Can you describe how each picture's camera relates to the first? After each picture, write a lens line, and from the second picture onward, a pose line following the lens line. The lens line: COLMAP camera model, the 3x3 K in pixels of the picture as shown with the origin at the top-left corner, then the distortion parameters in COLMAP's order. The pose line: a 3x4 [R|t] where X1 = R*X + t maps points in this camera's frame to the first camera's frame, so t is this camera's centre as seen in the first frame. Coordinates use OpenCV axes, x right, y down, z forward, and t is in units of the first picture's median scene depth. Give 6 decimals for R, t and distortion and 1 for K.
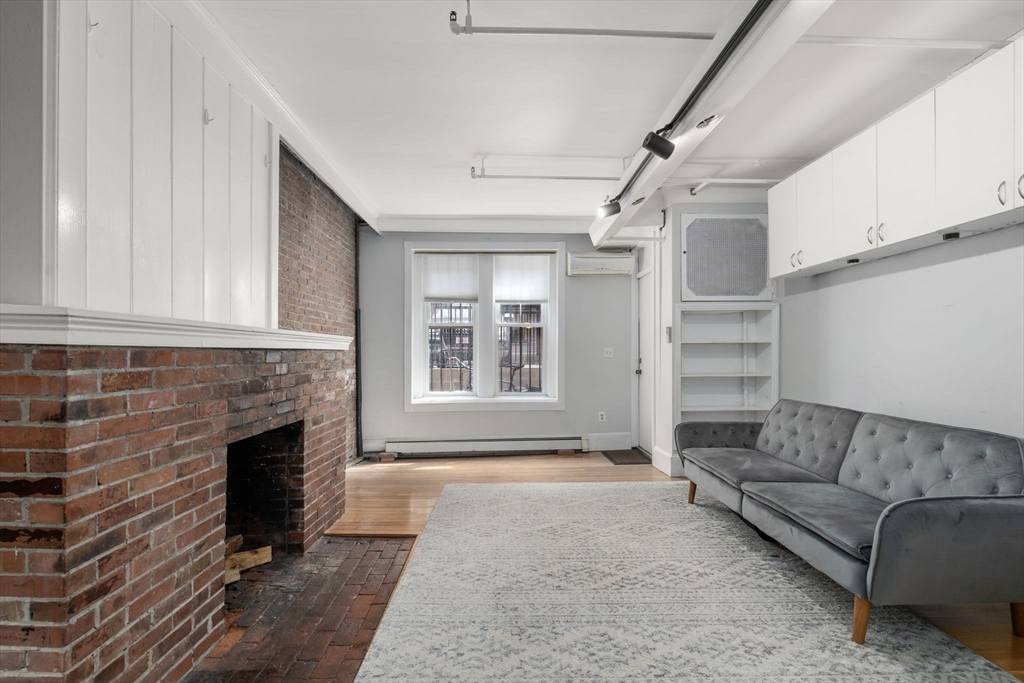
lens RADIAL K [[468.5, 0, 512.5], [0, 468.5, 355.1], [0, 0, 1]] dist [-0.002931, 0.000488]
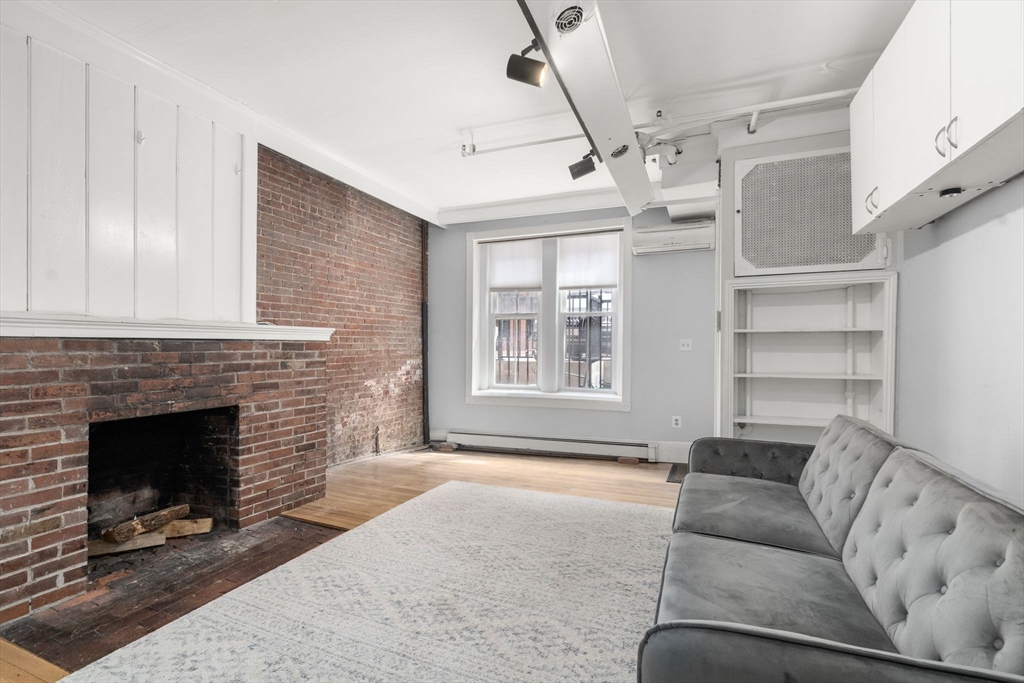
lens RADIAL K [[465.8, 0, 512.1], [0, 465.8, 347.5], [0, 0, 1]] dist [-0.002308, 0.000062]
pose [[0.914501, 0.005845, -0.404542, 0.445386], [-0.005961, 0.999982, 0.000971, 0.001022], [0.404540, 0.001523, 0.914519, 0.222814]]
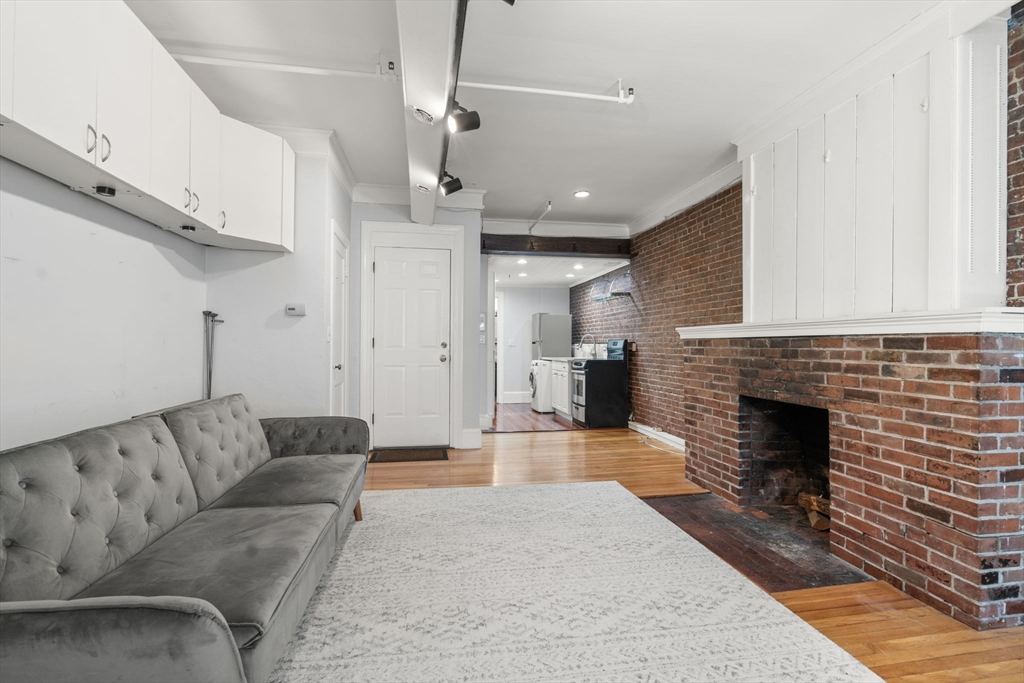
lens RADIAL K [[473.0, 0, 510.5], [0, 473.0, 342.5], [0, 0, 1]] dist [-0.003870, 0.000667]
pose [[-0.989161, -0.009544, -0.146524, 0.264836], [-0.009409, 0.999954, -0.001620, 0.007645], [0.146533, -0.000224, -0.989206, 1.478022]]
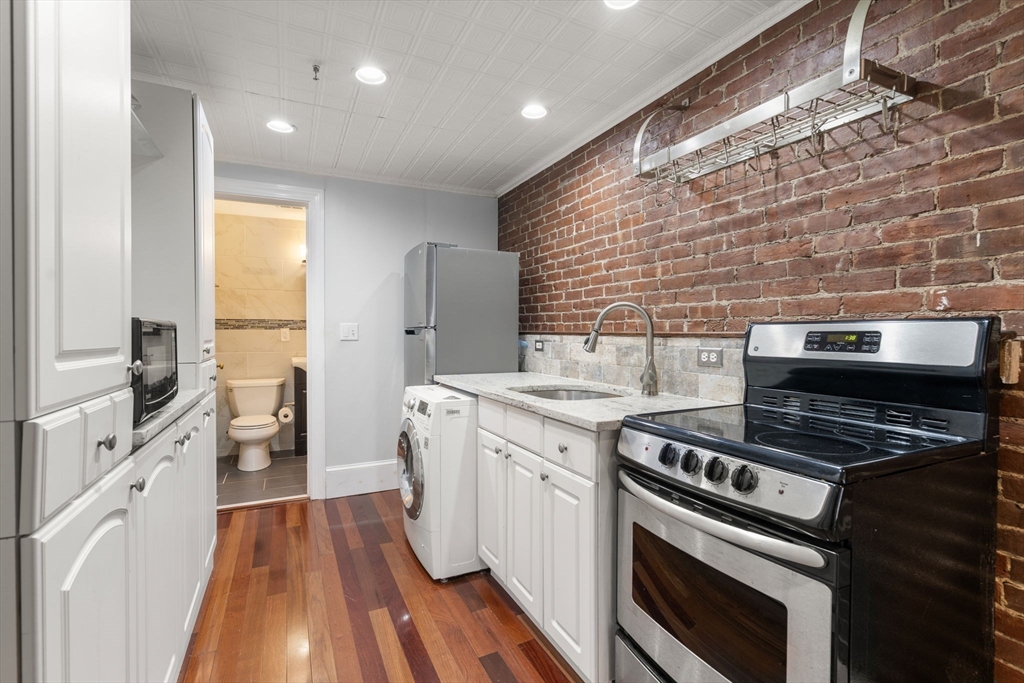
lens RADIAL K [[473.0, 0, 510.5], [0, 473.0, 342.5], [0, 0, 1]] dist [-0.003870, 0.000667]
pose [[-0.912842, -0.001080, -0.408312, -0.045514], [-0.011647, 0.999658, 0.023394, 0.000649], [0.408147, 0.026110, -0.912543, -0.157287]]
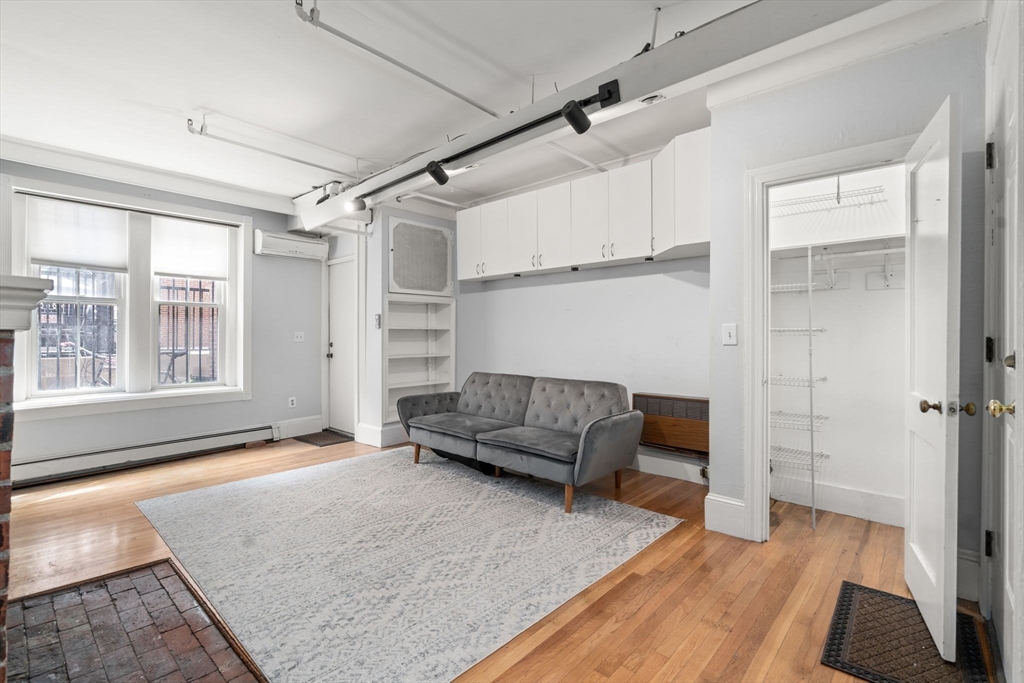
lens RADIAL K [[468.6, 0, 506.7], [0, 468.6, 339.4], [0, 0, 1]] dist [-0.000598, 0.000702]
pose [[0.699533, -0.001665, 0.714598, -0.337841], [0.000364, 0.999998, 0.001973, -0.003337], [-0.714600, -0.001120, 0.699532, -0.005594]]
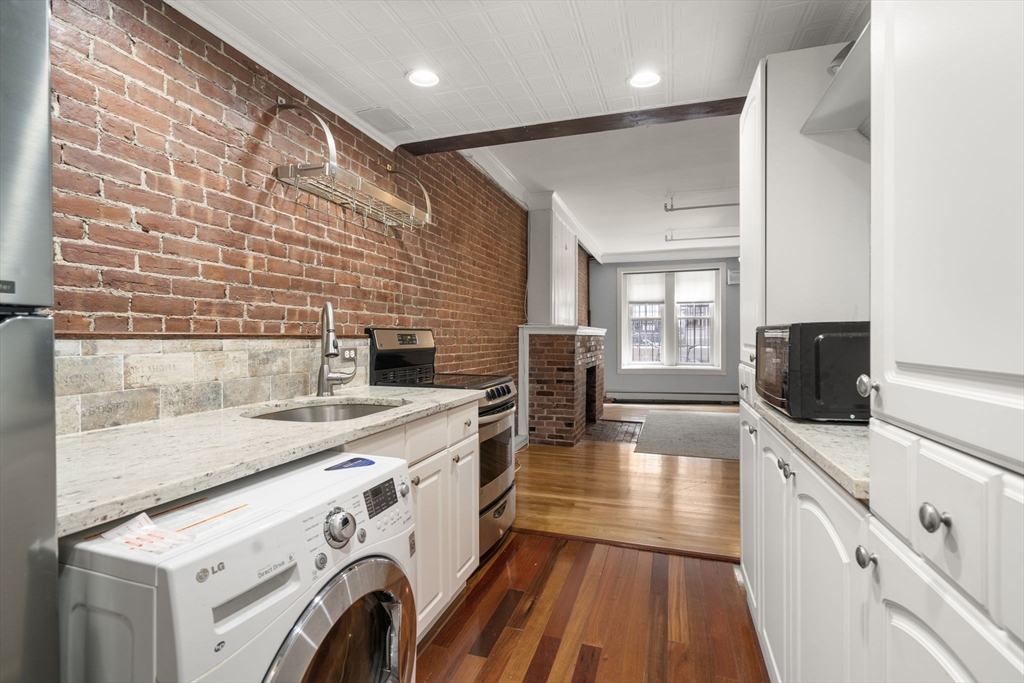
lens RADIAL K [[468.1, 0, 515.6], [0, 468.1, 338.3], [0, 0, 1]] dist [-0.004640, 0.000522]
pose [[0.940381, -0.002587, -0.340113, -0.020218], [0.001826, 0.999995, -0.002556, 0.006643], [0.340118, 0.001783, 0.940381, -1.074315]]
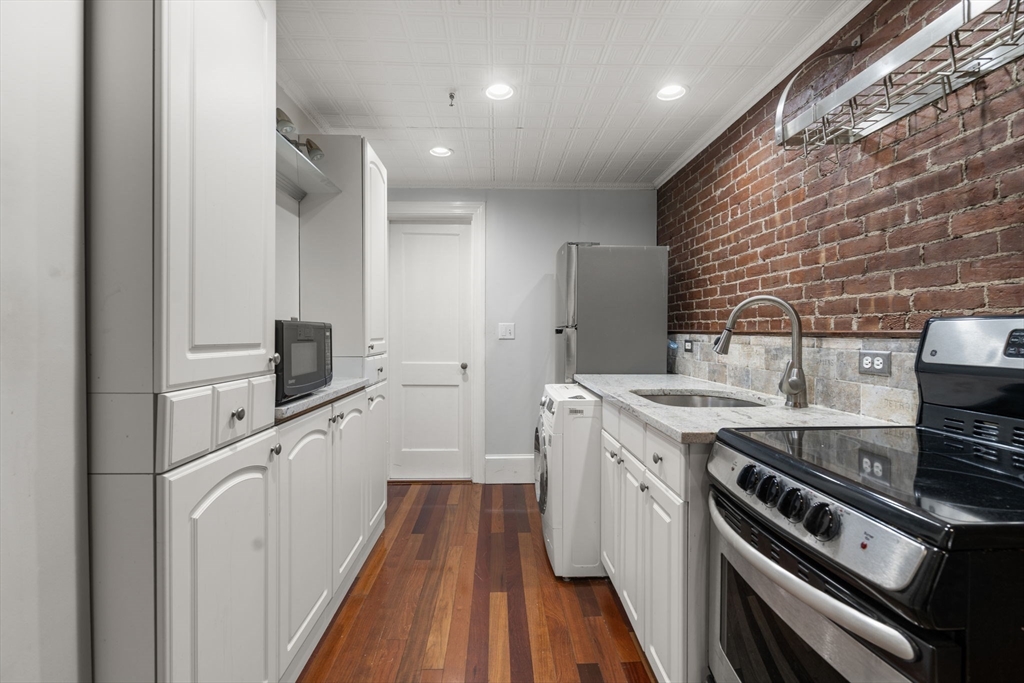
lens RADIAL K [[468.6, 0, 506.7], [0, 468.6, 339.4], [0, 0, 1]] dist [-0.000598, 0.000702]
pose [[-0.999960, -0.008639, 0.002489, -0.144700], [-0.008581, 0.999708, 0.022598, -0.000106], [-0.002683, 0.022576, -0.999742, -0.141087]]
